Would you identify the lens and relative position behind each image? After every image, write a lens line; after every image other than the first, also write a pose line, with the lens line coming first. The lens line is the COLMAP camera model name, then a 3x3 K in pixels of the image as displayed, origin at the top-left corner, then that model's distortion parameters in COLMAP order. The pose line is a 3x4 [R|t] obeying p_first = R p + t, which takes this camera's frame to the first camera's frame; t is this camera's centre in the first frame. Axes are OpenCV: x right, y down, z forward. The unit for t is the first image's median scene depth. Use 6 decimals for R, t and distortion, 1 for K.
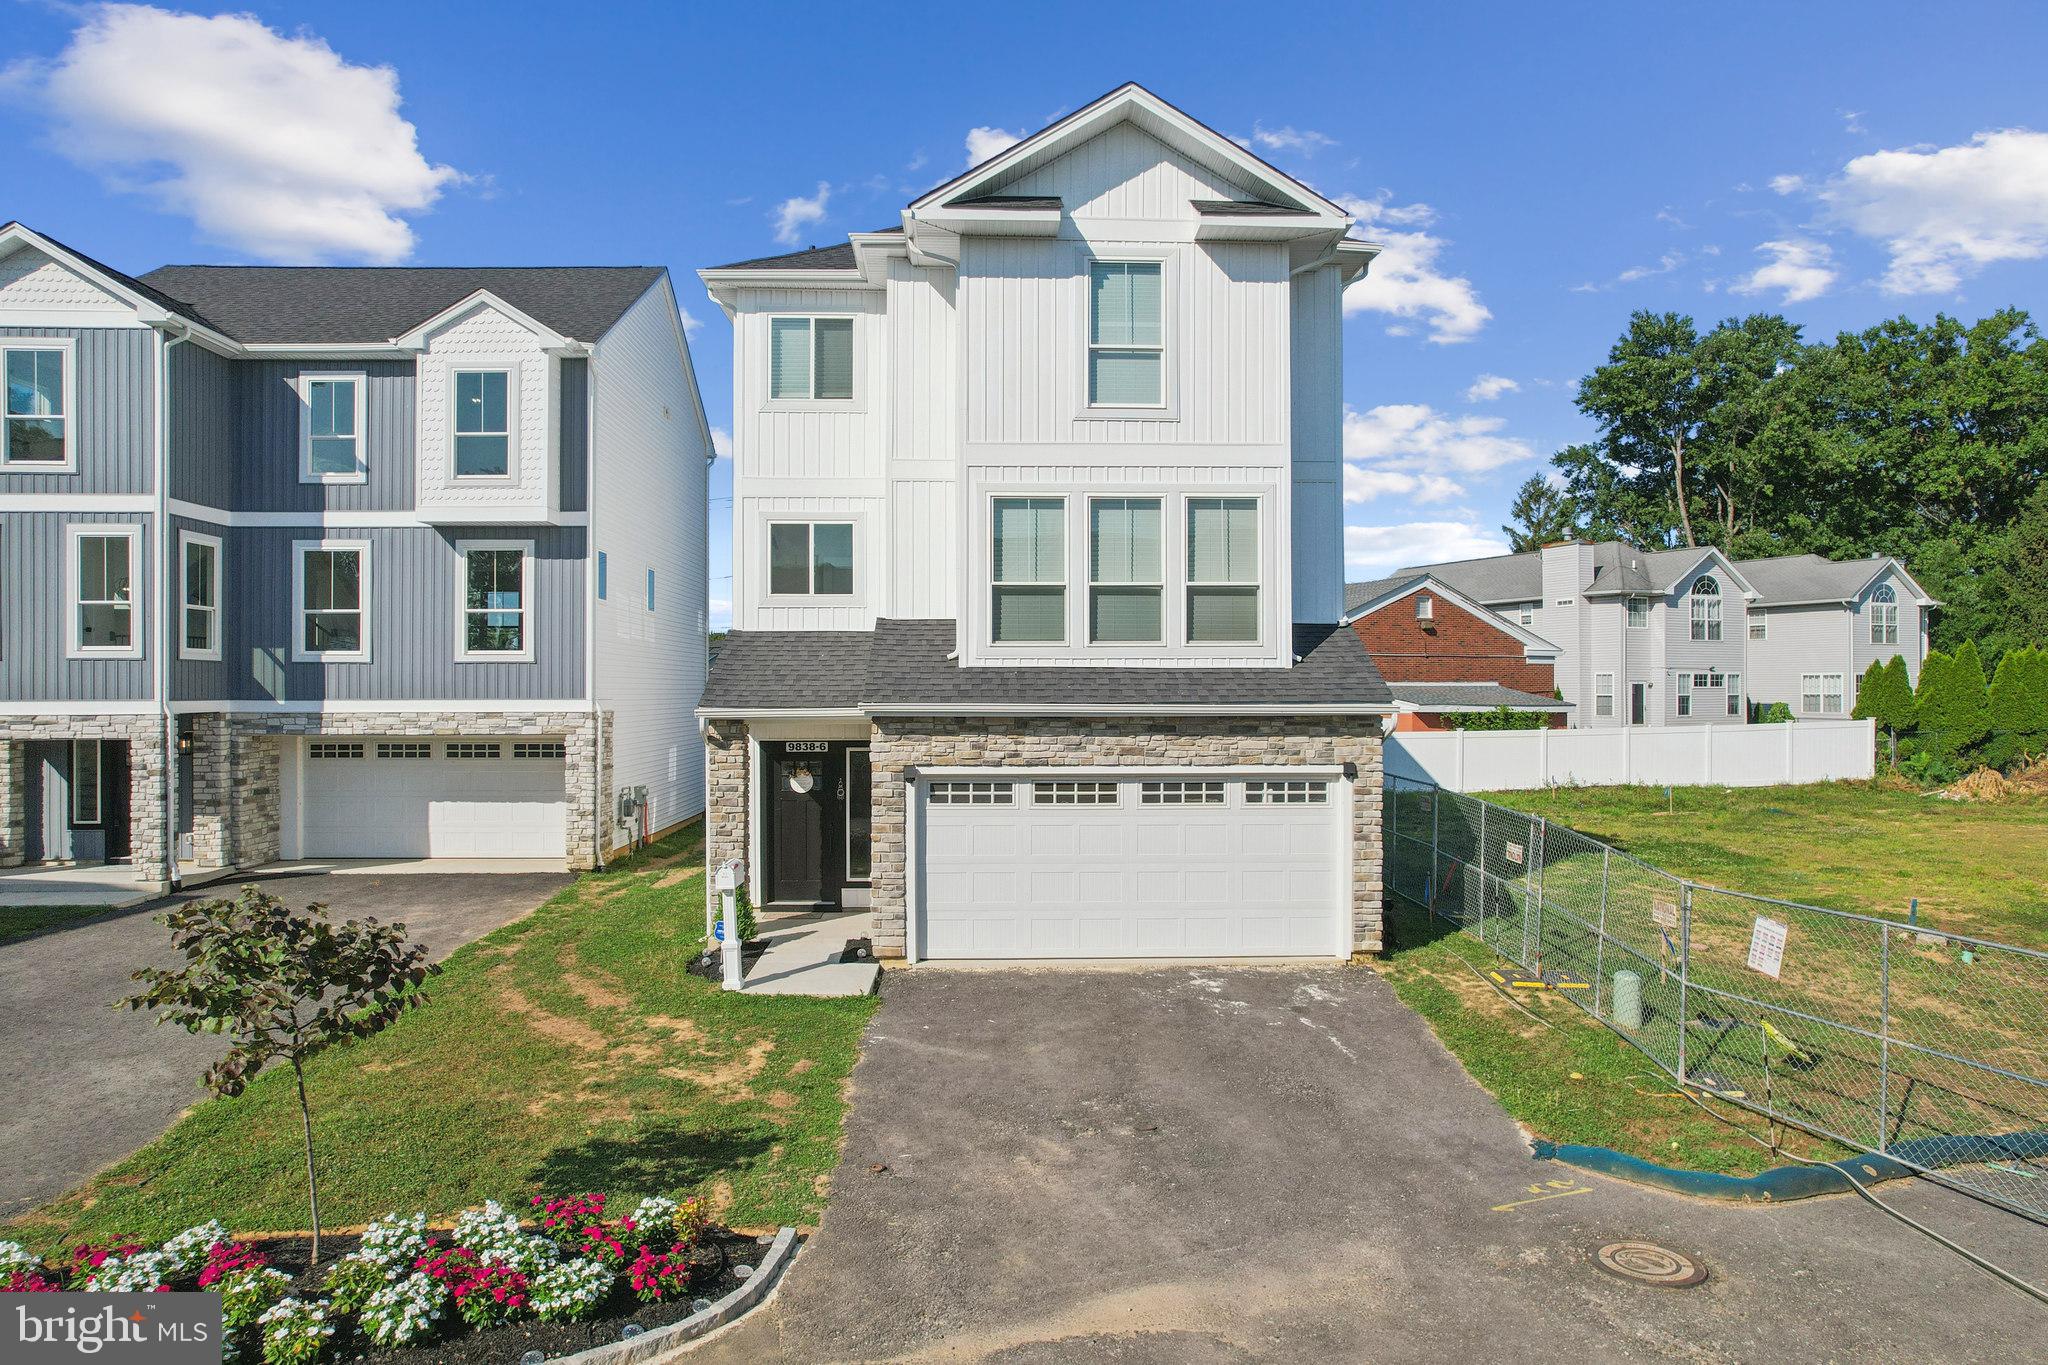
lens RADIAL K [[1314.3, 0, 1022.2], [0, 1314.3, 688.3], [0, 0, 1]] dist [-0.068848, 0.065150]
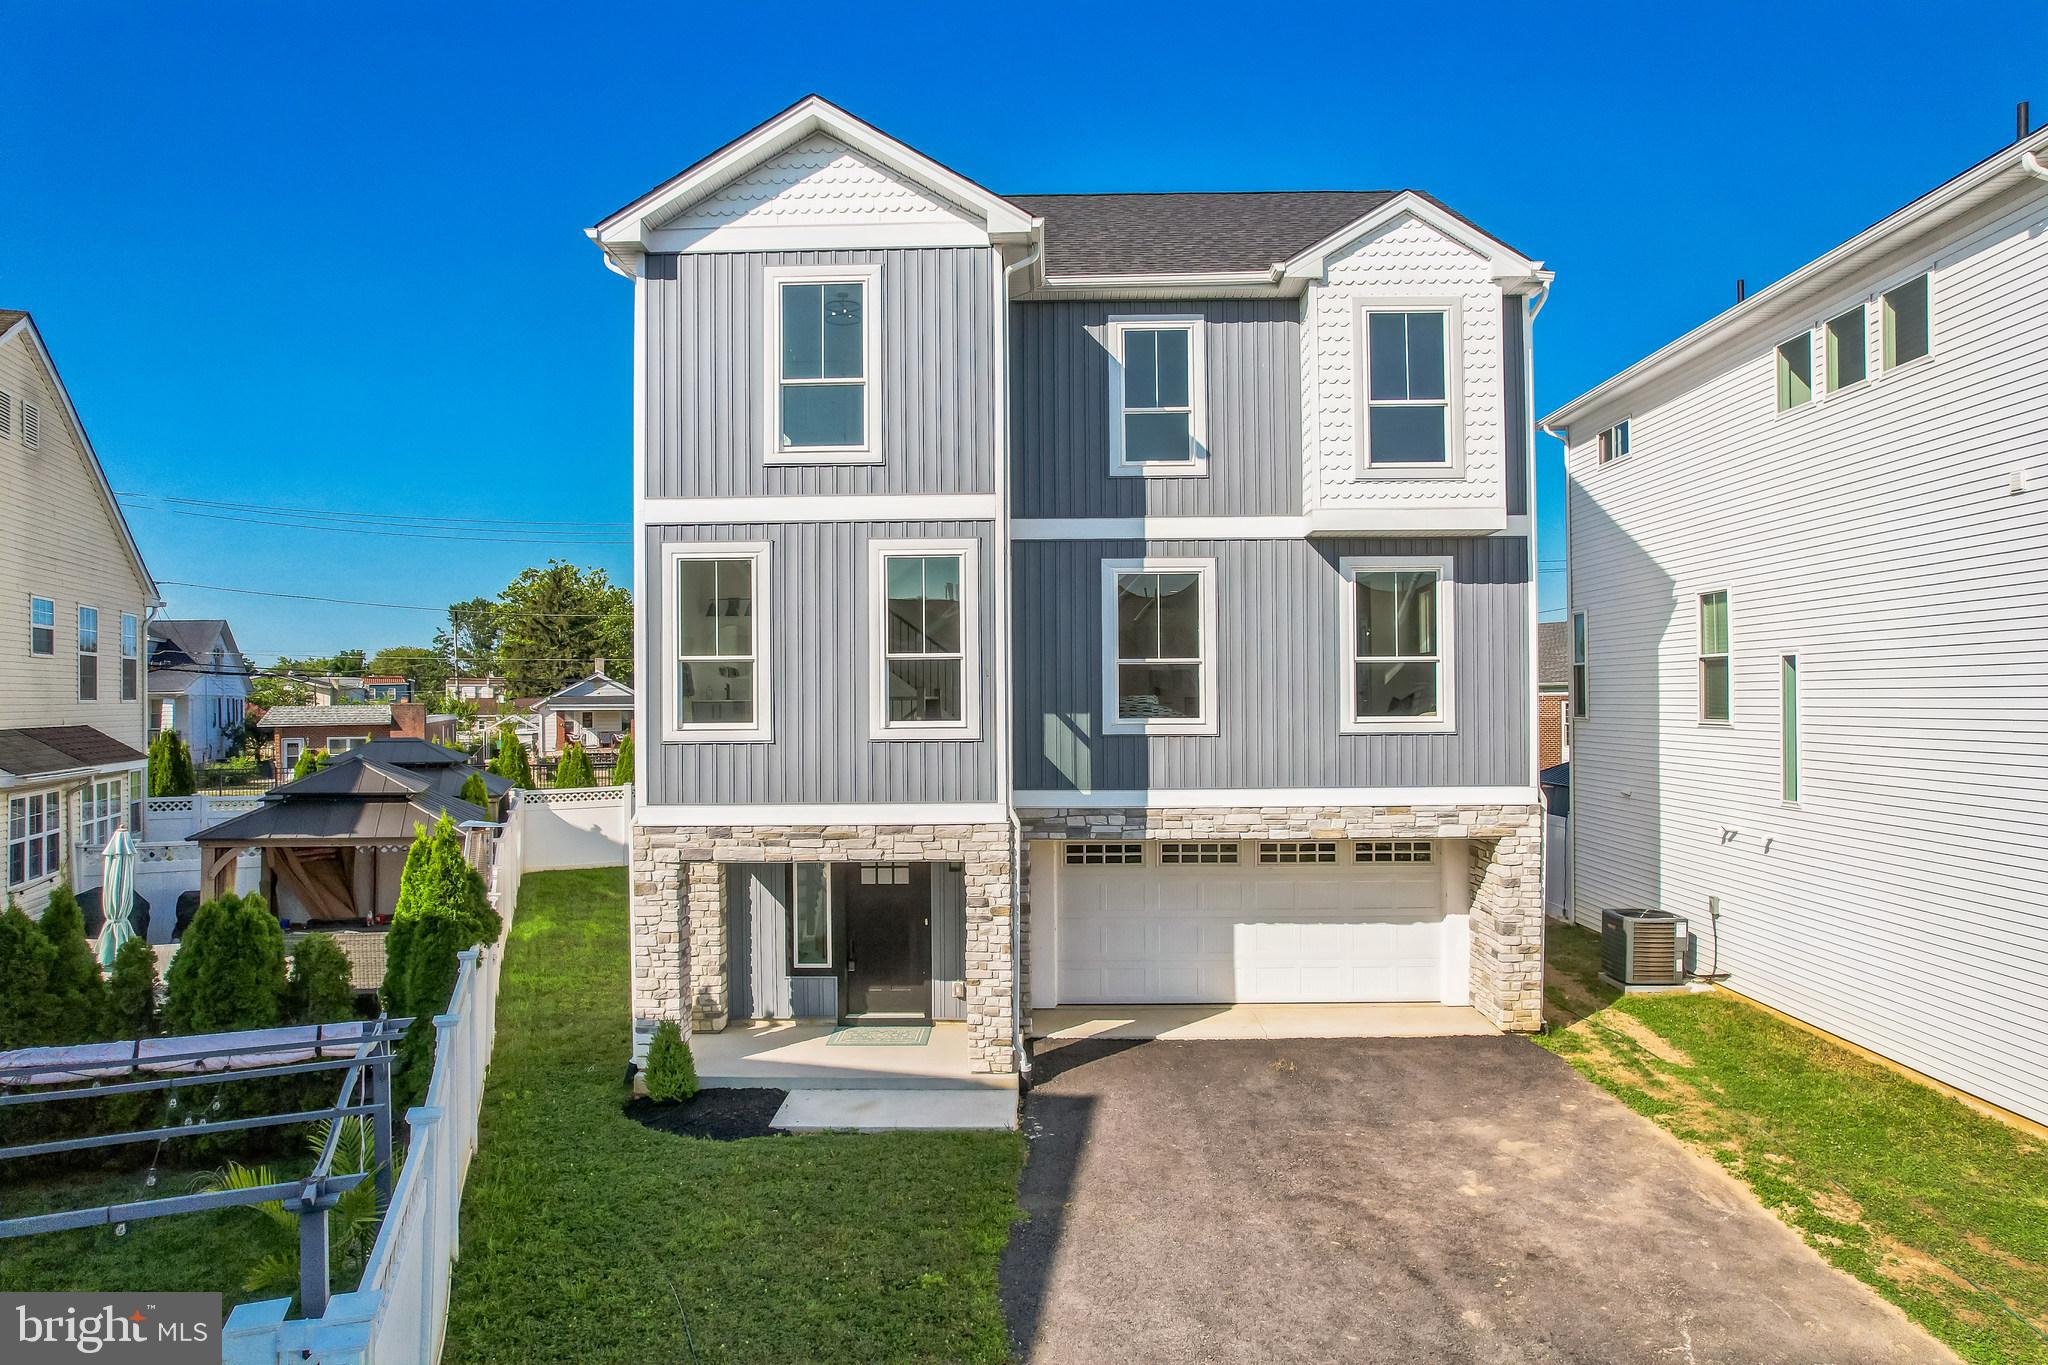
lens RADIAL K [[1302.5, 0, 1028.3], [0, 1302.5, 691.0], [0, 0, 1]] dist [-0.079276, 0.070243]
pose [[0.998563, -0.007054, -0.053130, -0.622245], [0.006895, 0.999971, -0.003173, -0.045820], [0.053151, 0.002802, 0.998583, 0.333047]]
